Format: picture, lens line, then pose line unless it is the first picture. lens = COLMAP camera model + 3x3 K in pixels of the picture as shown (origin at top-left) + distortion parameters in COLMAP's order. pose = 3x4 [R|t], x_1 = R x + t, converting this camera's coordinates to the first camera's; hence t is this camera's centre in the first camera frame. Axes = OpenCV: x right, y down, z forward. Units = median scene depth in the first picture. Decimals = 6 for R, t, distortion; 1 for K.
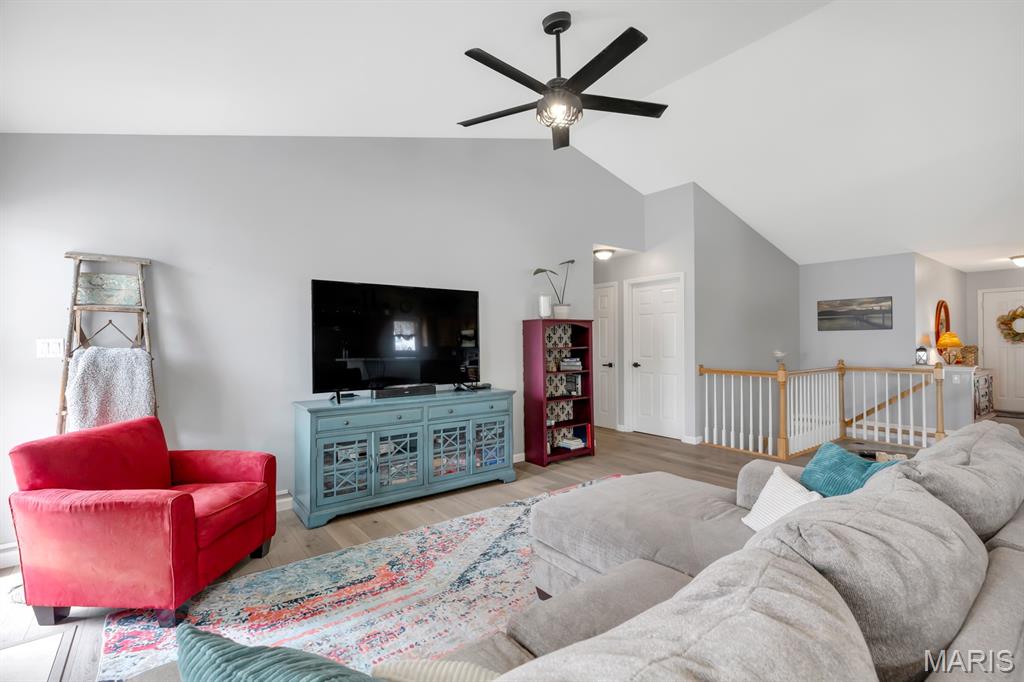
lens RADIAL K [[469.5, 0, 513.7], [0, 469.5, 338.5], [0, 0, 1]] dist [0.004528, -0.000594]
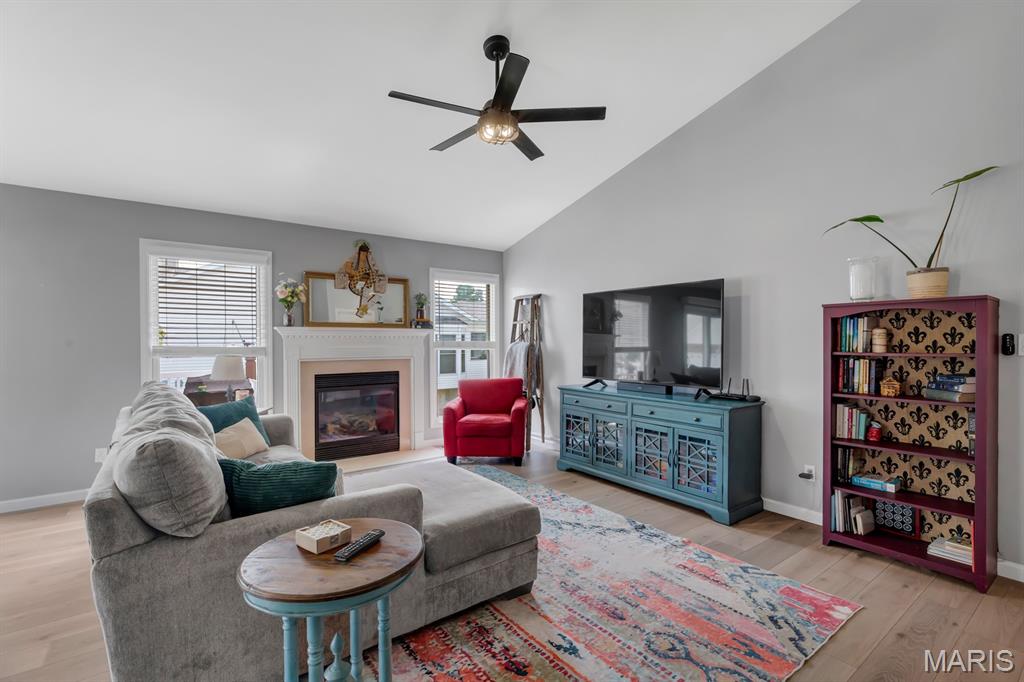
lens RADIAL K [[469.5, 0, 513.9], [0, 469.5, 343.7], [0, 0, 1]] dist [0.004528, -0.000594]
pose [[-0.010909, 0.017746, -0.999783, 0.847251], [0.007738, 0.999814, 0.017662, -0.005653], [0.999911, -0.007543, -0.011044, 0.744299]]
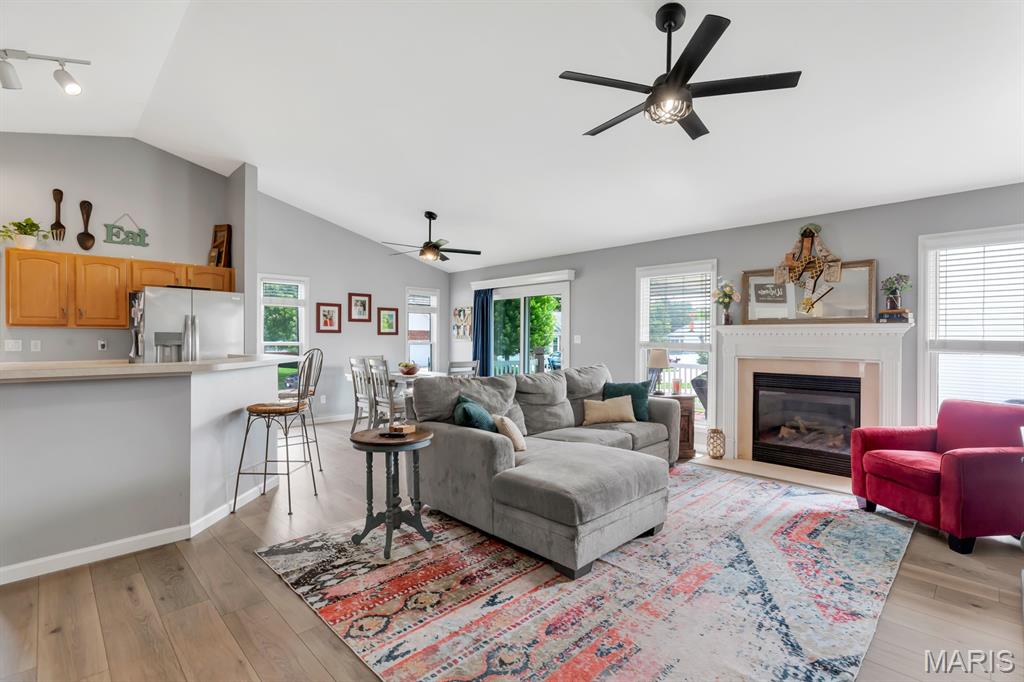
lens RADIAL K [[469.5, 0, 514.2], [0, 469.5, 339.6], [0, 0, 1]] dist [0.004528, -0.000594]
pose [[-0.991903, 0.002963, -0.126961, 0.389444], [0.003200, 0.999993, -0.001663, 0.007579], [0.126955, -0.002056, -0.991906, 1.384653]]
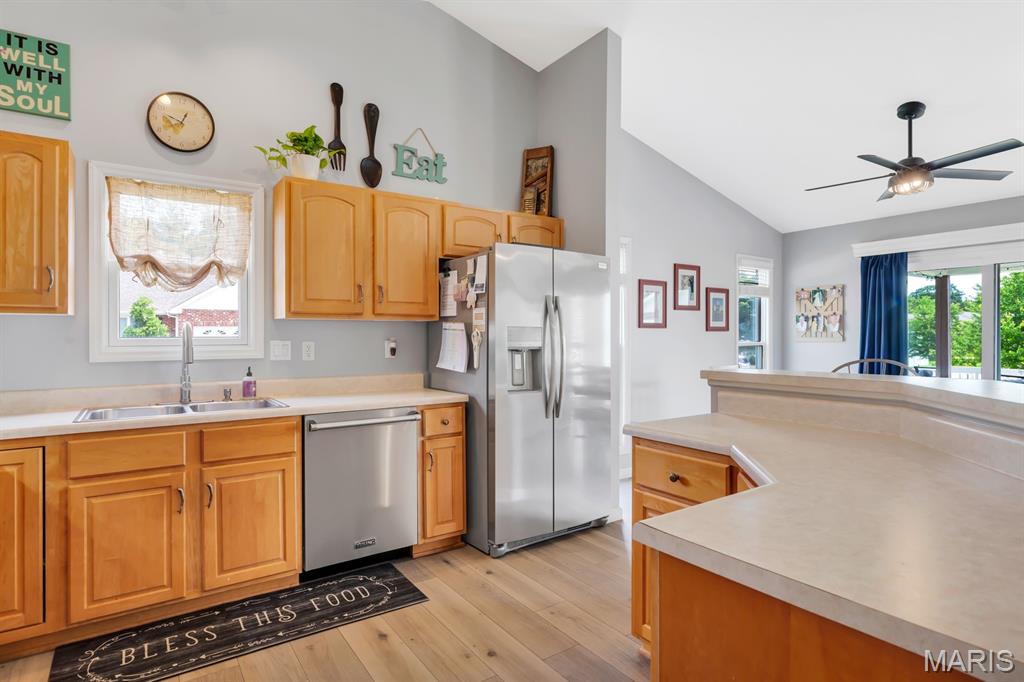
lens RADIAL K [[551.3, 0, 520.0], [0, 551.3, 335.2], [0, 0, 1]] dist [0.001968, 0.001131]
pose [[-0.999382, 0.004462, 0.034854, 1.159401], [0.004217, 0.999966, -0.007100, 0.000863], [-0.034884, -0.006948, -0.999367, 0.803107]]
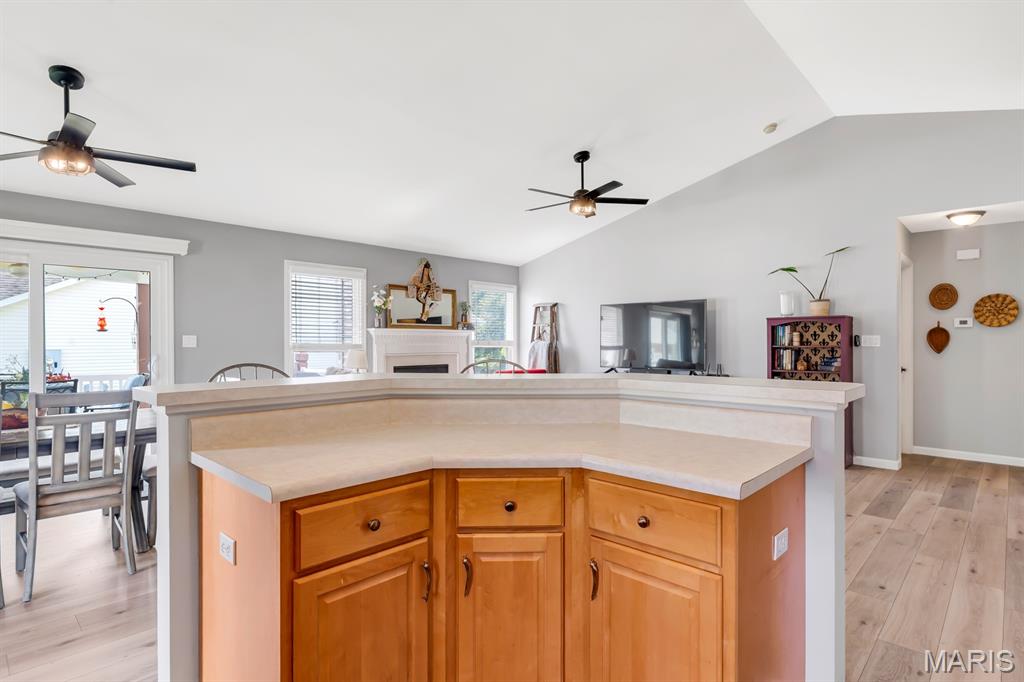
lens RADIAL K [[537.0, 0, 509.7], [0, 537.0, 340.3], [0, 0, 1]] dist [0.000981, -0.002018]
pose [[0.153473, 0.007503, -0.988124, 1.447157], [0.004990, 0.999953, 0.008368, -0.005449], [0.988140, -0.006215, 0.153428, 0.299513]]
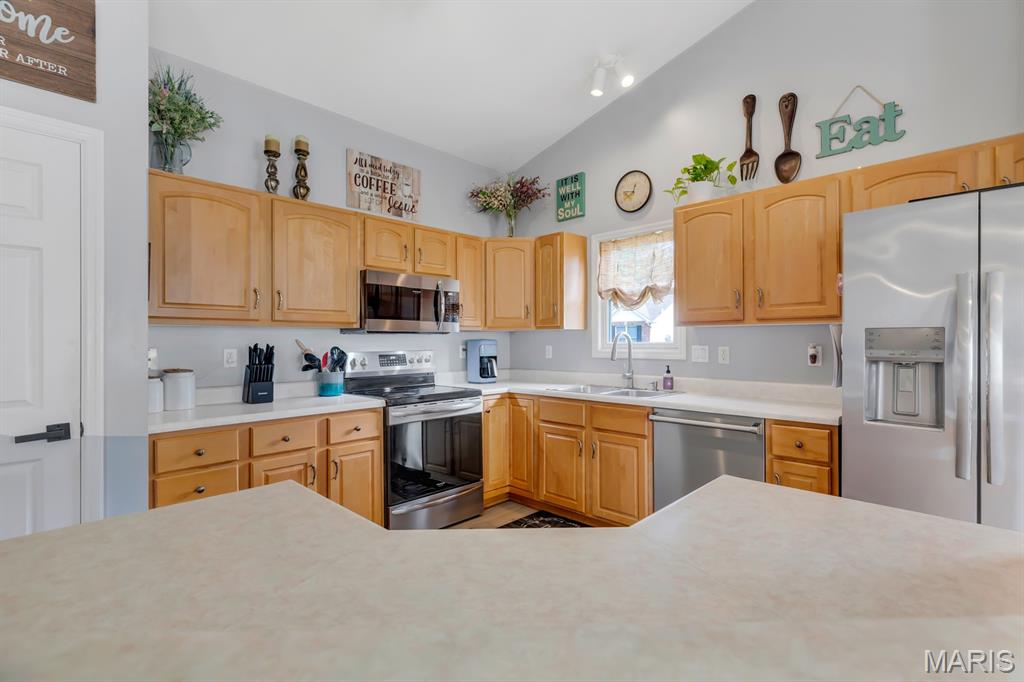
lens RADIAL K [[469.5, 0, 517.1], [0, 469.5, 341.5], [0, 0, 1]] dist [0.004528, -0.000594]
pose [[-0.147280, 0.004654, 0.989084, 0.765855], [-0.001709, 0.999986, -0.004959, -0.000427], [-0.989093, -0.002421, -0.147270, 0.414782]]
